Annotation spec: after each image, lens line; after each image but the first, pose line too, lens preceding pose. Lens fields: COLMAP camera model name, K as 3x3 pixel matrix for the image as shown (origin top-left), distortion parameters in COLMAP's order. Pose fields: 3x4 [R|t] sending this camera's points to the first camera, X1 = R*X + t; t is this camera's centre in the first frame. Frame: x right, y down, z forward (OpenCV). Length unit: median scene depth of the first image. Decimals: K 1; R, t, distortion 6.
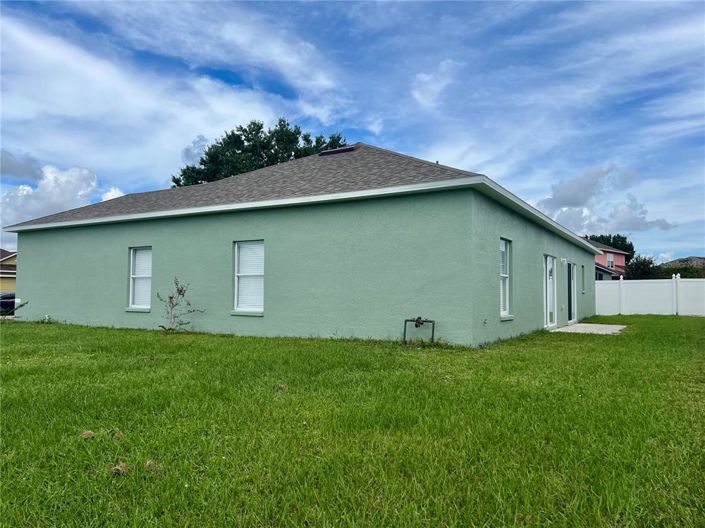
lens RADIAL K [[535.6, 0, 352.5], [0, 535.6, 264.0], [0, 0, 1]] dist [0.055260, -0.001811]
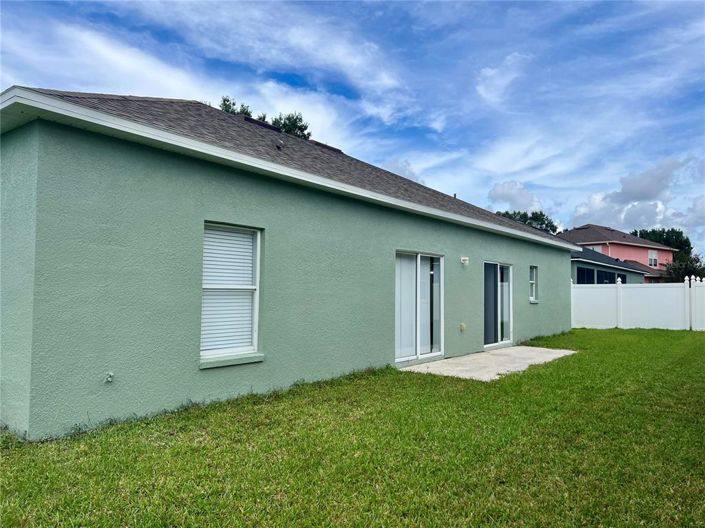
lens RADIAL K [[535.6, 0, 352.5], [0, 535.6, 264.0], [0, 0, 1]] dist [0.055260, -0.001811]
pose [[0.994451, -0.003763, -0.105138, 0.130717], [0.004055, 0.999988, 0.002561, -0.001605], [0.105127, -0.002973, 0.994454, 0.120951]]
